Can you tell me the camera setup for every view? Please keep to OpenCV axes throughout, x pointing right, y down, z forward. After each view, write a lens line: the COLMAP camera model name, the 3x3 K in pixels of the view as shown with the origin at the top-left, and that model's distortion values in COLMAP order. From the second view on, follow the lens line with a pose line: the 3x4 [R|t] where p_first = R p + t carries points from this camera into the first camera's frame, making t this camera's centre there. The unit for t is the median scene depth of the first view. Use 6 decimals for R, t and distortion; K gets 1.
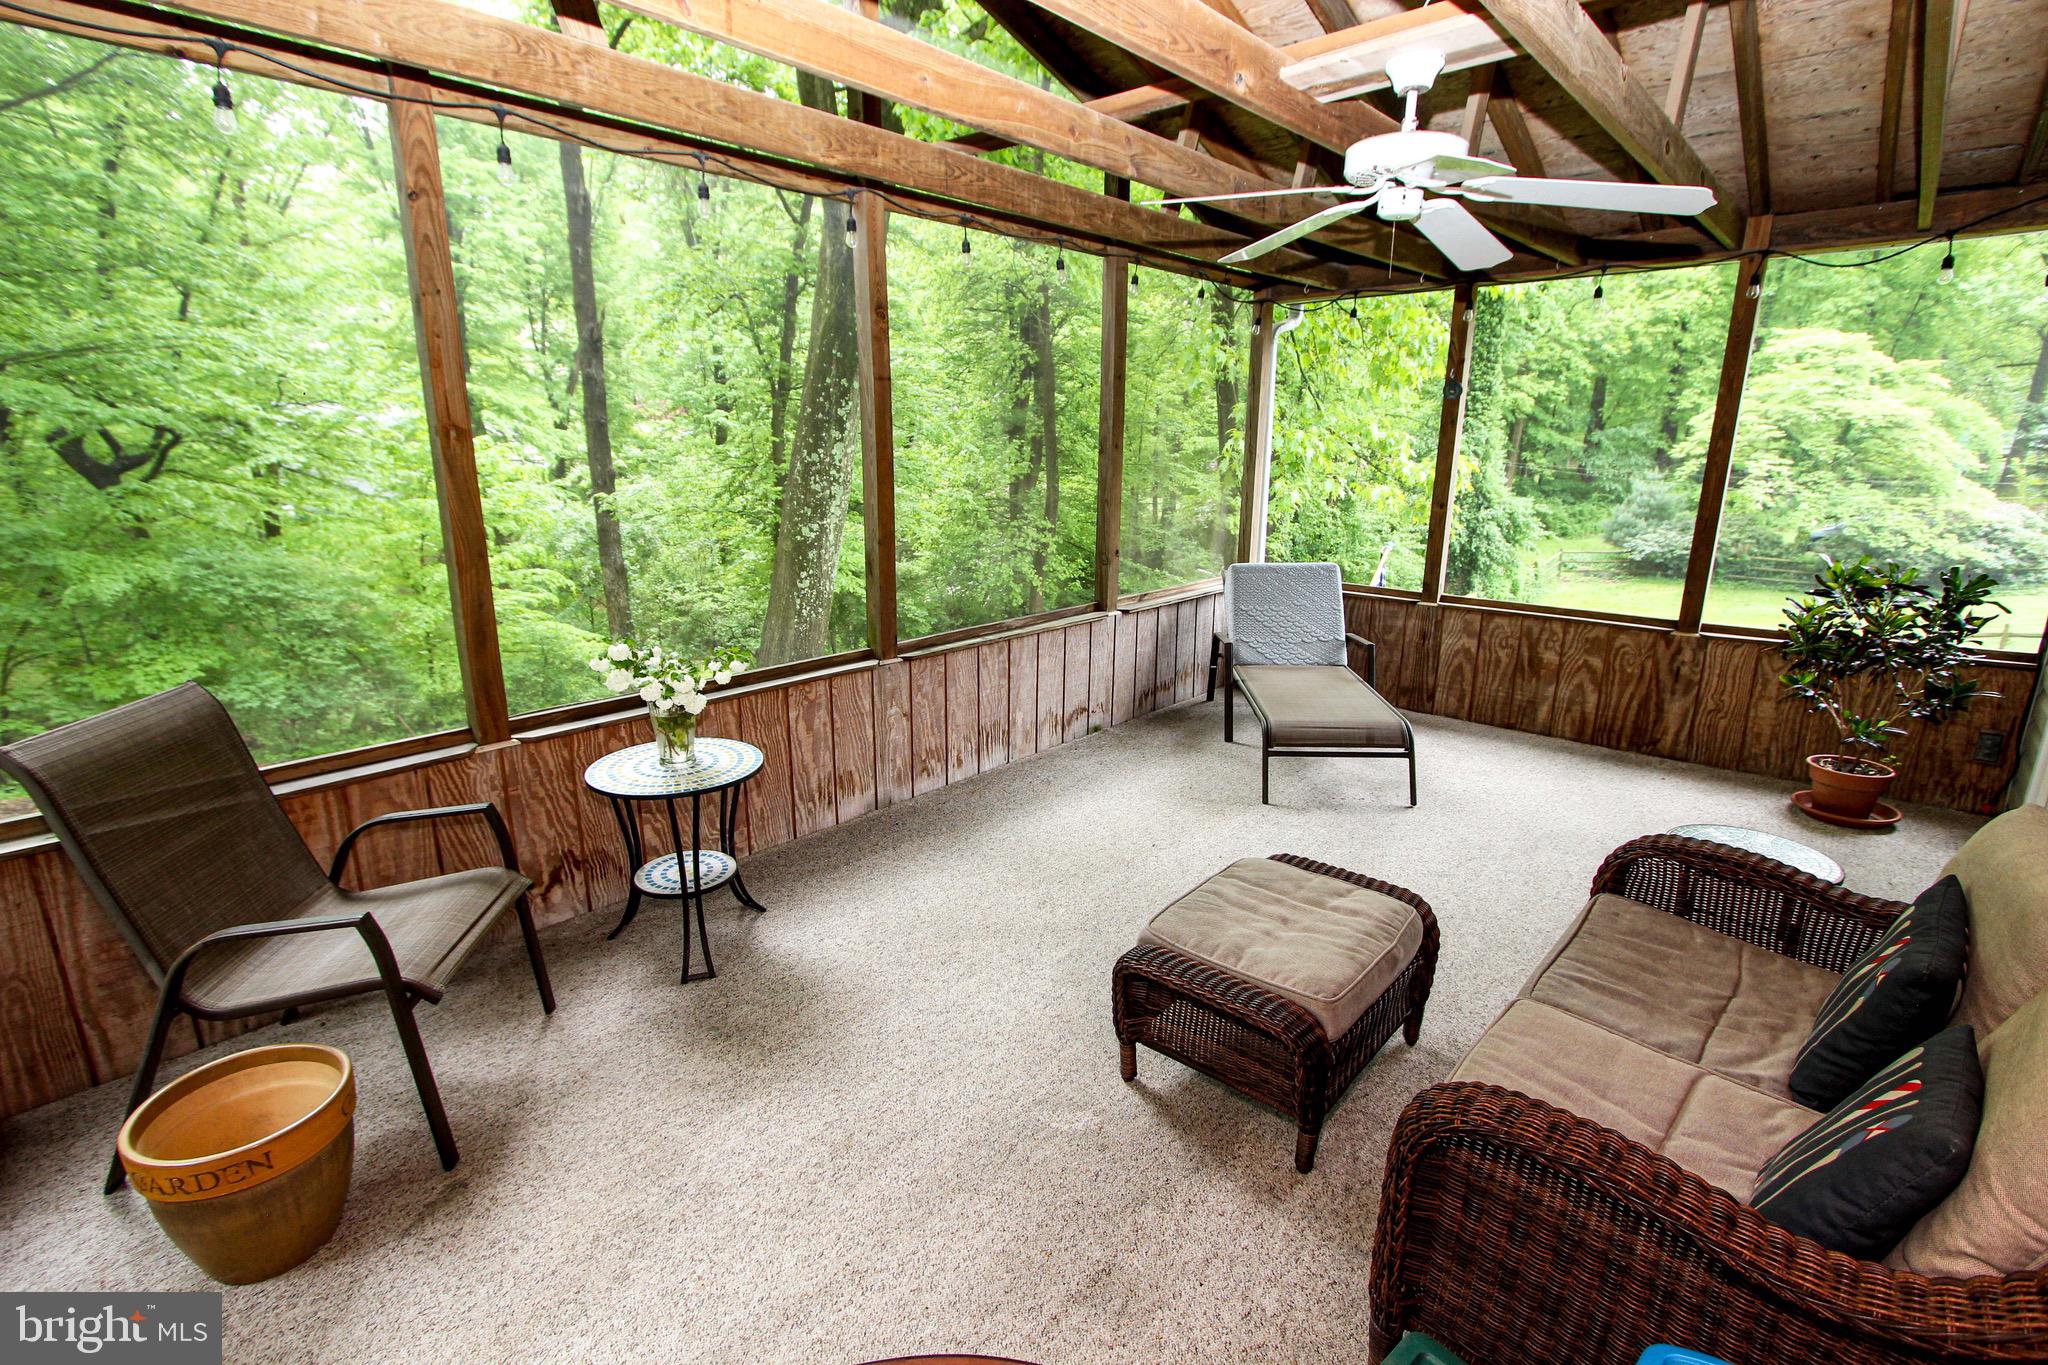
lens RADIAL K [[948.6, 0, 1025.2], [0, 948.6, 679.8], [0, 0, 1]] dist [-0.018628, 0.002575]
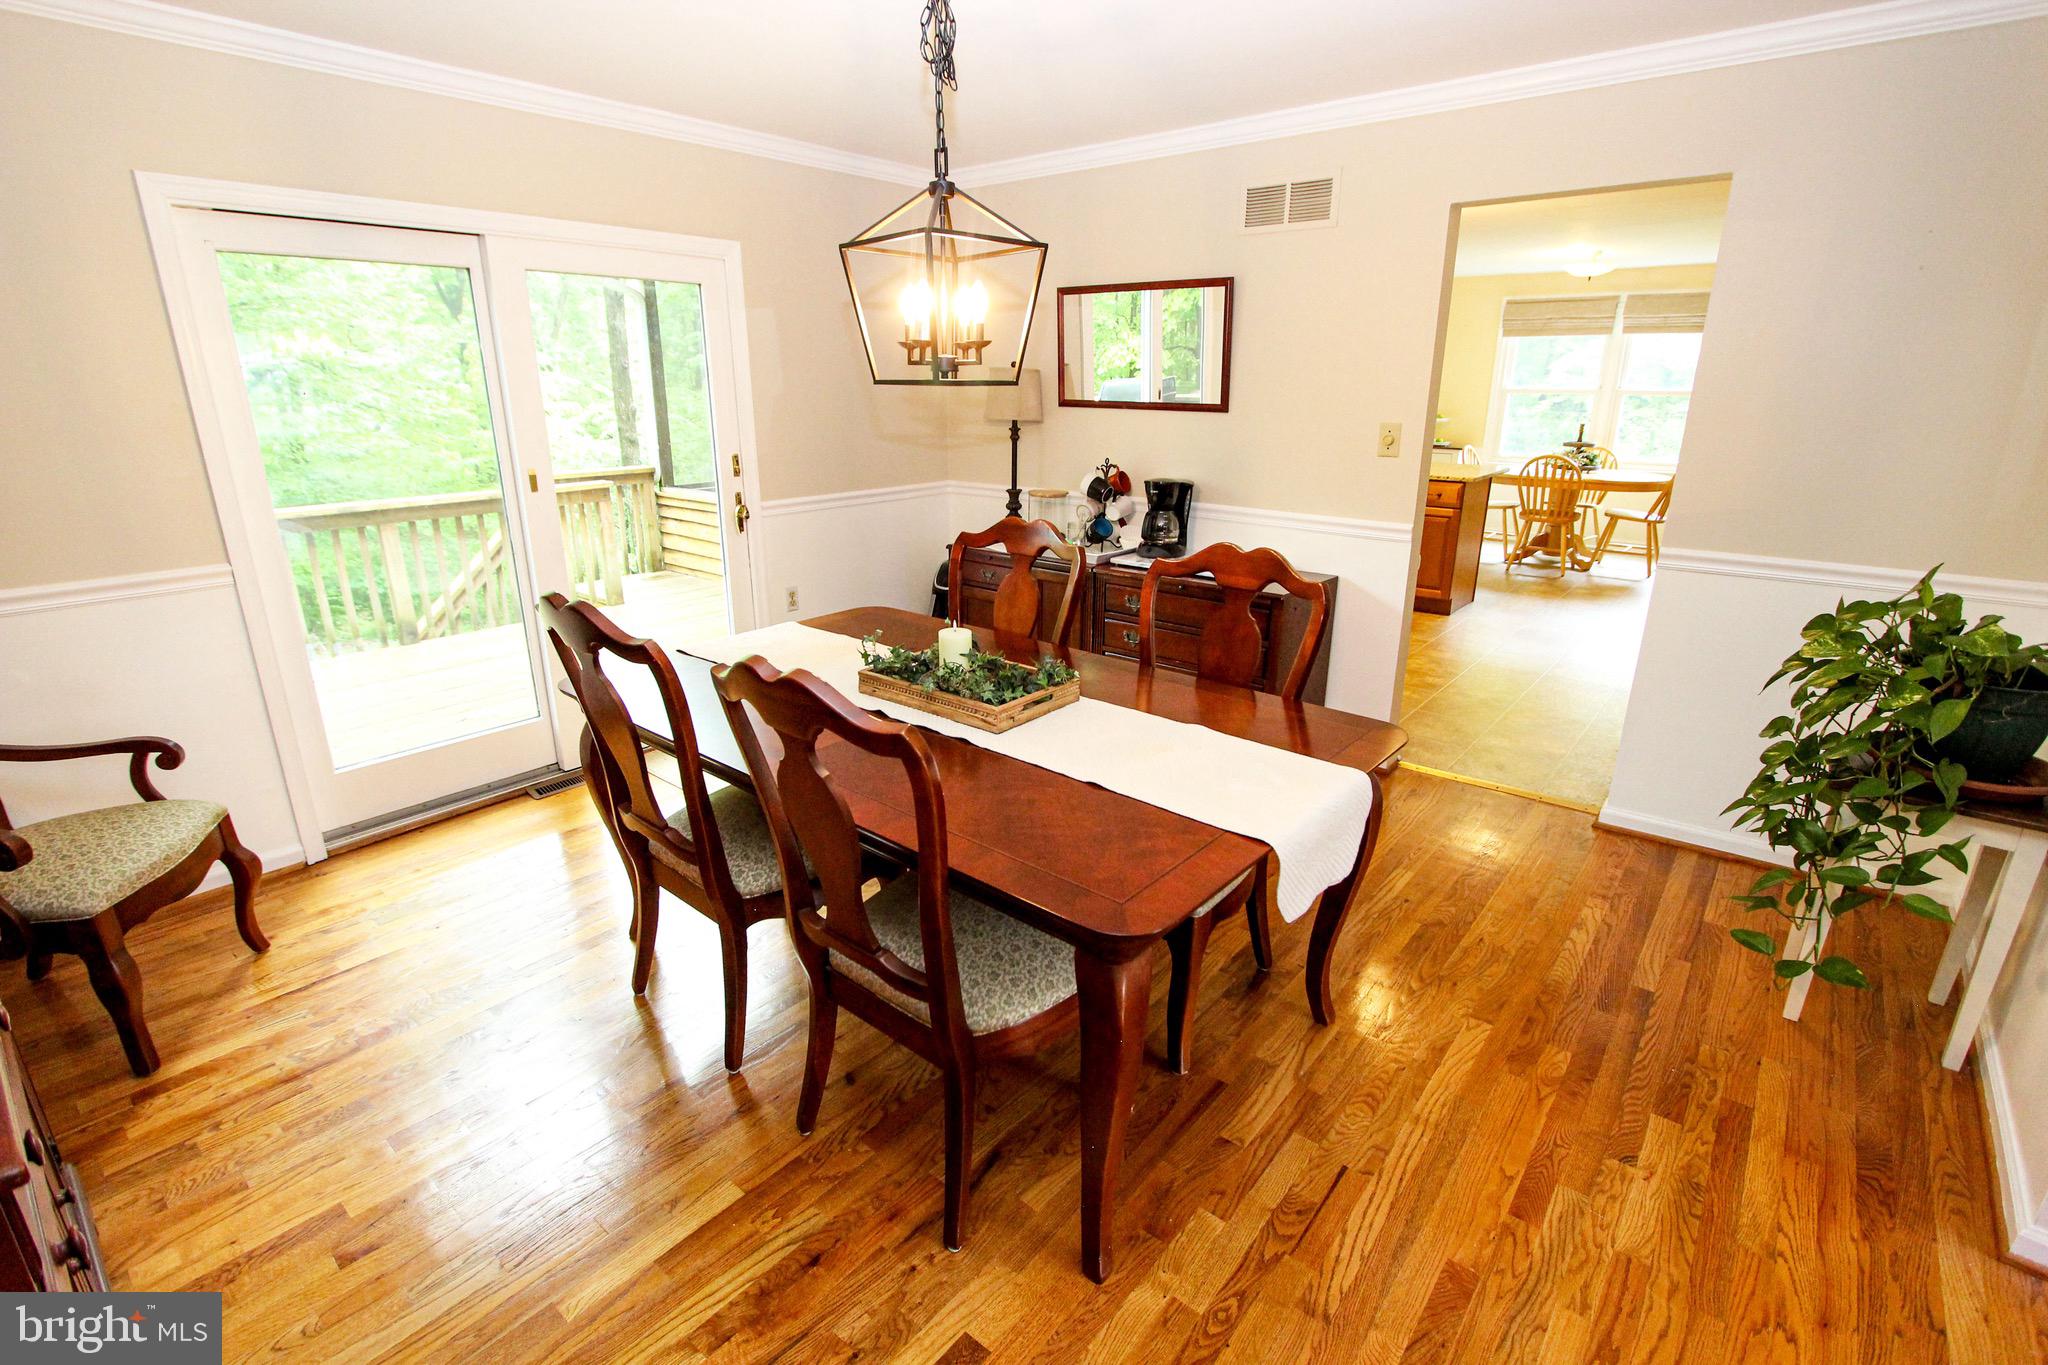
lens RADIAL K [[948.6, 0, 1013.1], [0, 948.6, 679.6], [0, 0, 1]] dist [-0.018628, 0.002575]
pose [[0.999344, -0.011047, 0.034480, 0.006837], [0.009111, 0.998400, 0.055813, 0.109341], [-0.035042, -0.055463, 0.997846, -0.427278]]
